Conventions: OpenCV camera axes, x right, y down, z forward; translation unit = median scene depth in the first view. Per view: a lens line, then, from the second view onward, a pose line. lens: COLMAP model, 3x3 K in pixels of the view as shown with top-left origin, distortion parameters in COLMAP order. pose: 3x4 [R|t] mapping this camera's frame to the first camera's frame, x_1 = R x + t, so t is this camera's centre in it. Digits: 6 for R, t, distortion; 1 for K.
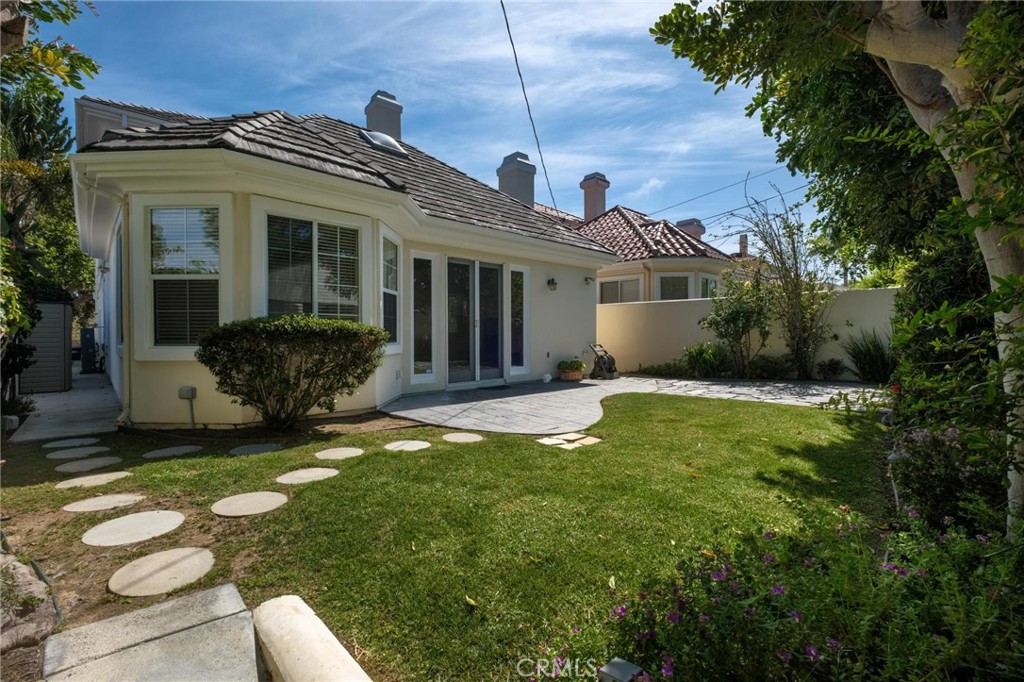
lens RADIAL K [[451.0, 0, 504.7], [0, 451.0, 334.2], [0, 0, 1]] dist [-0.001327, -0.000119]
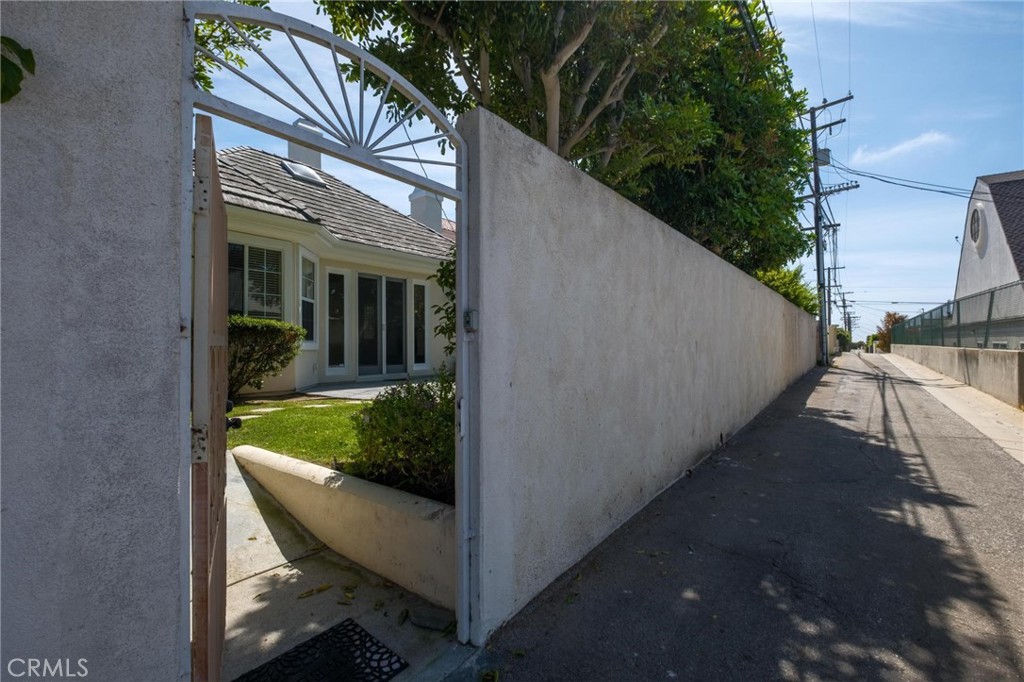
lens RADIAL K [[451.0, 0, 506.3], [0, 451.0, 336.3], [0, 0, 1]] dist [-0.001327, -0.000119]
pose [[0.987502, -0.001295, 0.157603, 0.090316], [0.005039, 0.999715, -0.023356, 0.037422], [-0.157527, 0.023858, 0.987226, -0.311785]]
